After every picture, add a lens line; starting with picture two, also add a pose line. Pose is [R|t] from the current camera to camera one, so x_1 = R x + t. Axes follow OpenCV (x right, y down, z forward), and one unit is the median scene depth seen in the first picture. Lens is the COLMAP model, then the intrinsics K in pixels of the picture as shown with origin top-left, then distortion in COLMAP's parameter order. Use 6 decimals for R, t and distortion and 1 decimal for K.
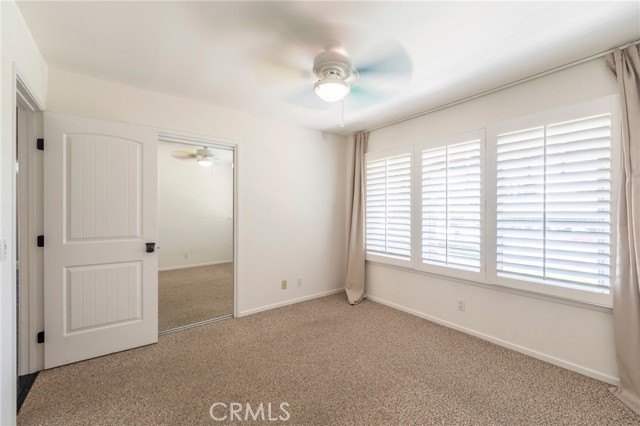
lens RADIAL K [[263.7, 0, 320.0], [0, 263.7, 213.0], [0, 0, 1]] dist [0.000147, -0.000362]
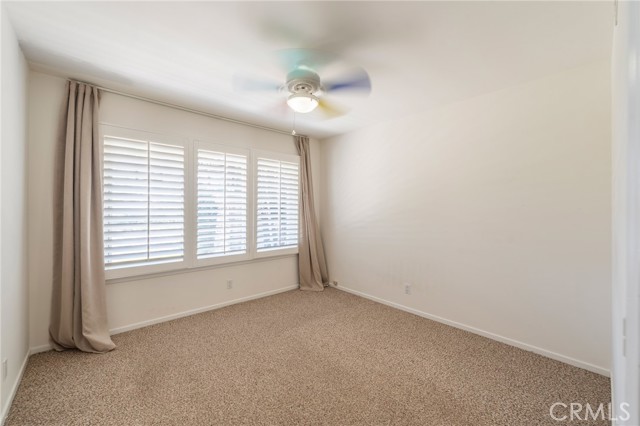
lens RADIAL K [[256.8, 0, 322.4], [0, 256.8, 208.1], [0, 0, 1]] dist [0.000937, 0.000036]
pose [[-0.082851, 0.003047, 0.996557, -0.678137], [0.001447, 0.999995, -0.002937, -0.004523], [-0.996561, 0.001199, -0.082855, 0.637125]]
